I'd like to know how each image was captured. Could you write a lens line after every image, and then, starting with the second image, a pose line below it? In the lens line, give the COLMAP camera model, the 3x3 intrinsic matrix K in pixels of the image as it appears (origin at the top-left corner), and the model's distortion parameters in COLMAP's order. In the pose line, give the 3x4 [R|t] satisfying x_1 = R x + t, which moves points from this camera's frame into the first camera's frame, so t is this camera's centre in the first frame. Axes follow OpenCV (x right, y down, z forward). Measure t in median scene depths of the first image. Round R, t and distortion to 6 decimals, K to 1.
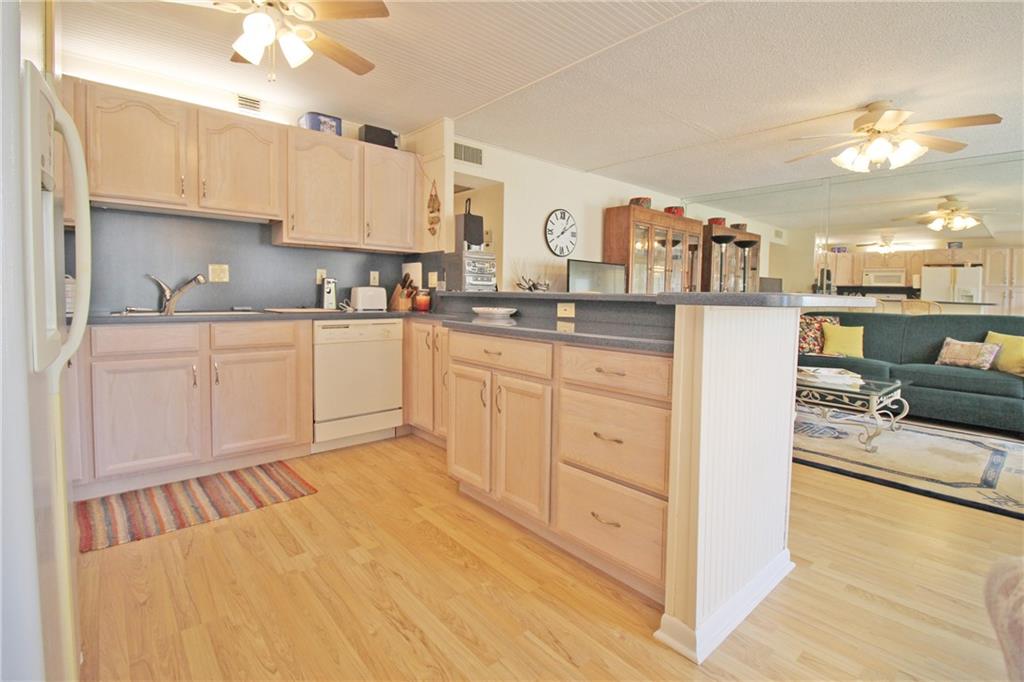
lens RADIAL K [[473.3, 0, 513.1], [0, 473.3, 317.1], [0, 0, 1]] dist [0.000512, -0.014328]
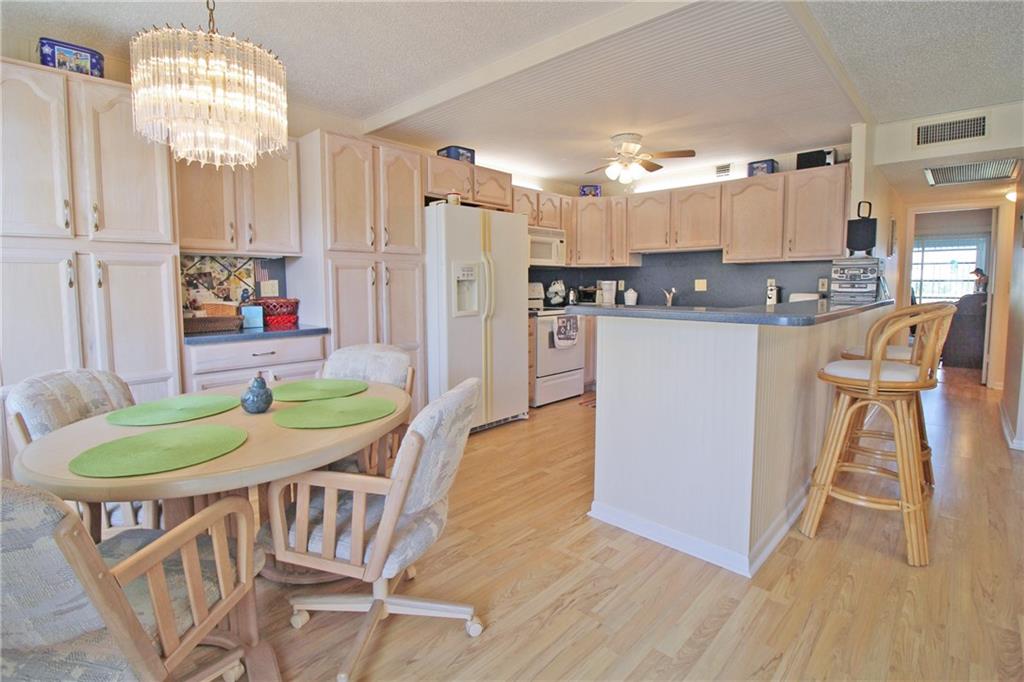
lens RADIAL K [[493.7, 0, 513.6], [0, 493.7, 320.6], [0, 0, 1]] dist [0.010197, -0.018915]
pose [[0.095051, 0.055888, -0.993902, 0.872793], [-0.044008, 0.997683, 0.051892, -0.030932], [0.994499, 0.038808, 0.097290, 0.205840]]
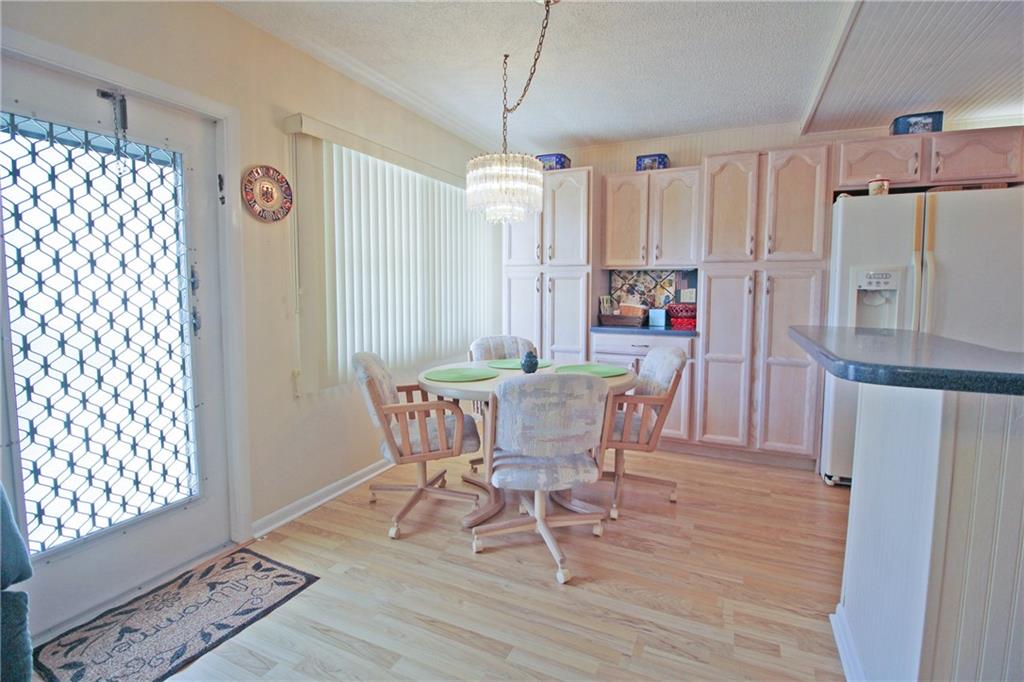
lens RADIAL K [[476.5, 0, 512.6], [0, 476.5, 321.6], [0, 0, 1]] dist [0.002229, -0.013848]
pose [[-0.916310, 0.002311, -0.400462, 0.679843], [-0.043603, 0.993463, 0.105503, -0.062574], [0.398088, 0.114135, -0.910219, 0.695269]]
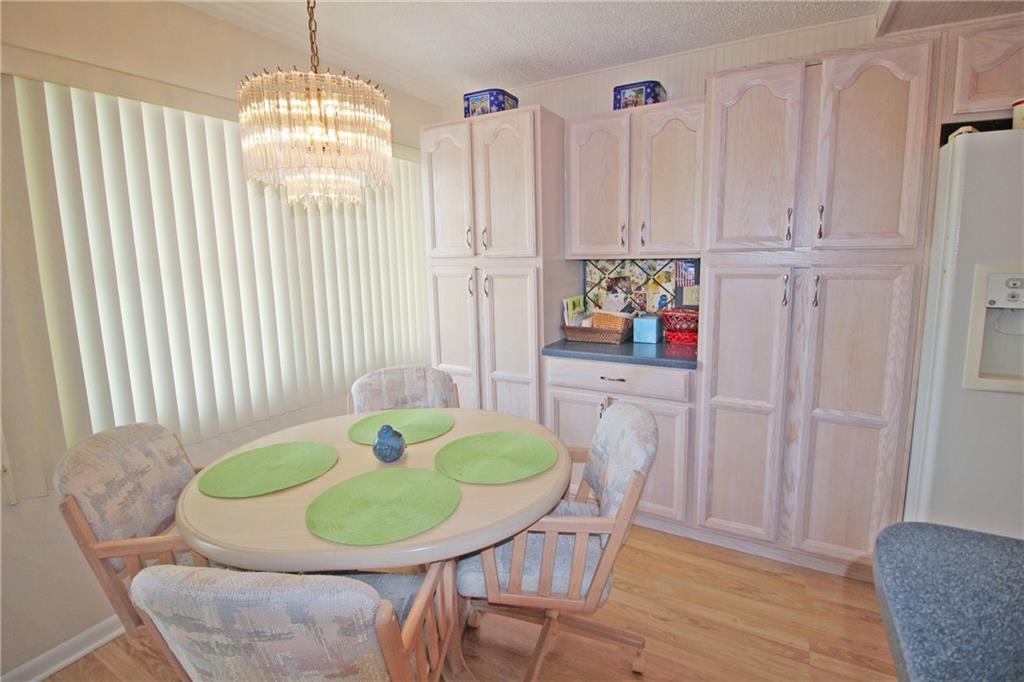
lens RADIAL K [[476.5, 0, 512.6], [0, 476.5, 321.6], [0, 0, 1]] dist [0.002229, -0.013848]
pose [[-0.944432, 0.046892, -0.325345, 0.369502], [-0.013918, 0.983180, 0.182110, -0.117660], [0.328412, 0.176518, -0.927894, 0.446353]]
